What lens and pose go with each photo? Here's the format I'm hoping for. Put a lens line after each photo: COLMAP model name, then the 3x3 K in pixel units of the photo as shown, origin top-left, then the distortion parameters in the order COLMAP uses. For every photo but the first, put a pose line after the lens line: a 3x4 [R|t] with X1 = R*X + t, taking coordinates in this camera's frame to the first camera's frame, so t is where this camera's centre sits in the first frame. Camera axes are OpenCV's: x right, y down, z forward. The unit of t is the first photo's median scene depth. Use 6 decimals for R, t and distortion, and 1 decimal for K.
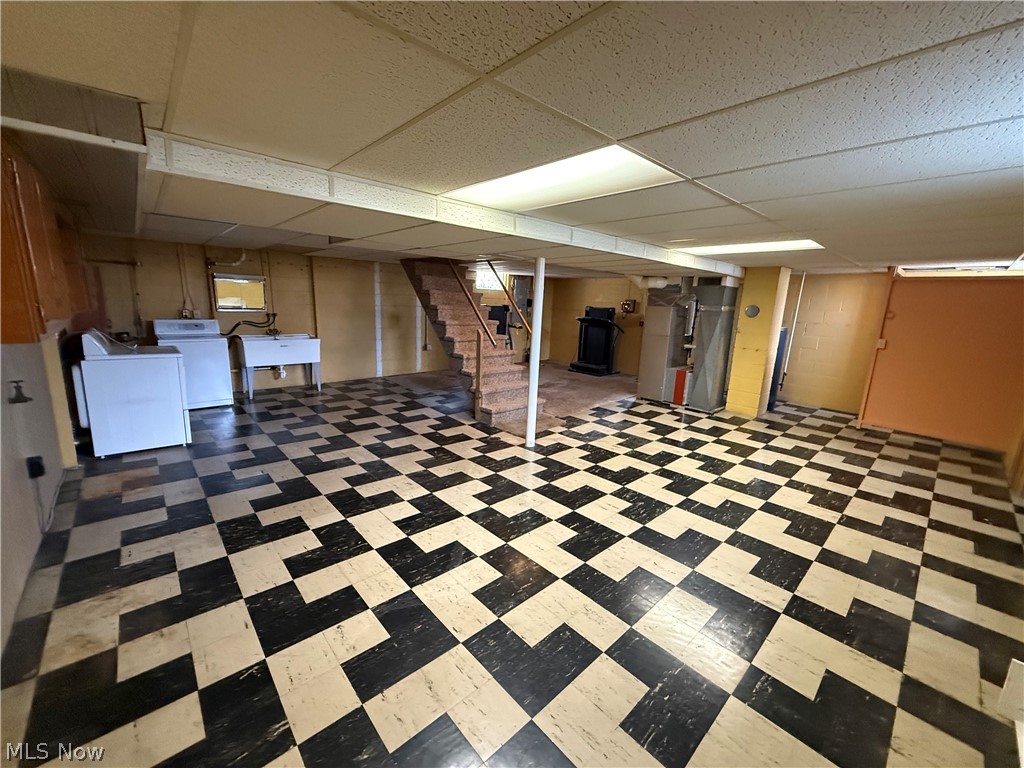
lens RADIAL K [[406.3, 0, 510.4], [0, 406.3, 385.4], [0, 0, 1]] dist [-0.000560, 0.000052]
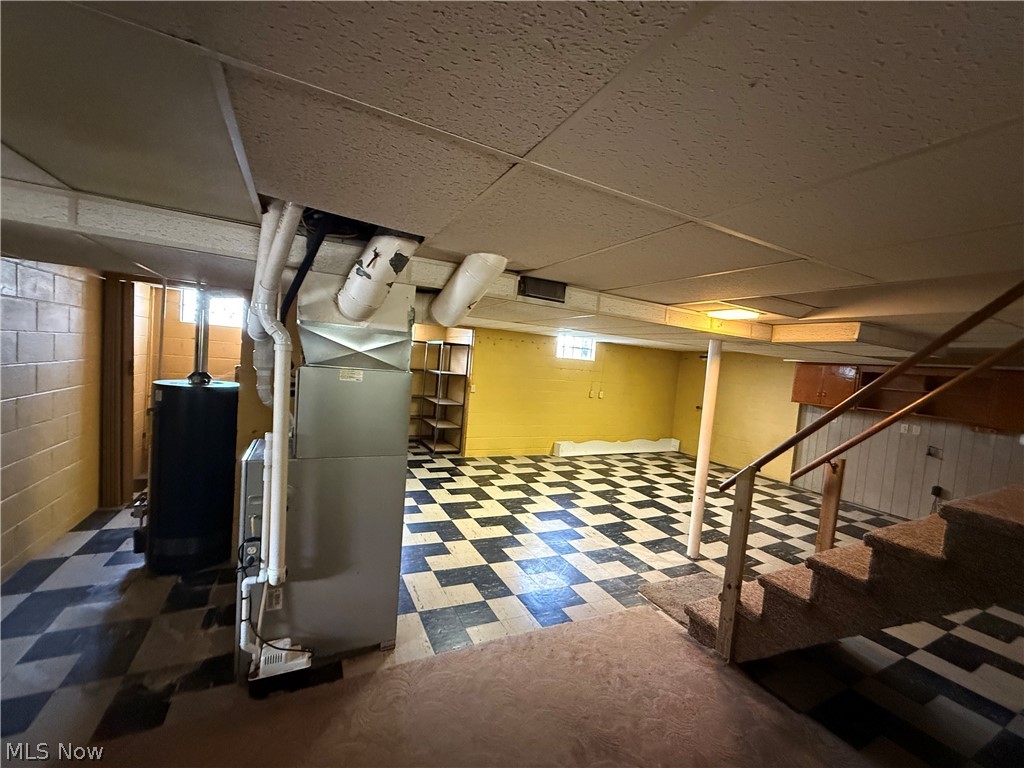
lens RADIAL K [[406.3, 0, 510.4], [0, 406.3, 385.4], [0, 0, 1]] dist [-0.000560, 0.000052]
pose [[-0.956583, -0.134682, 0.258476, 0.261695], [-0.065318, 0.963336, 0.260224, -0.419933], [-0.284047, 0.232042, -0.930308, 1.979484]]
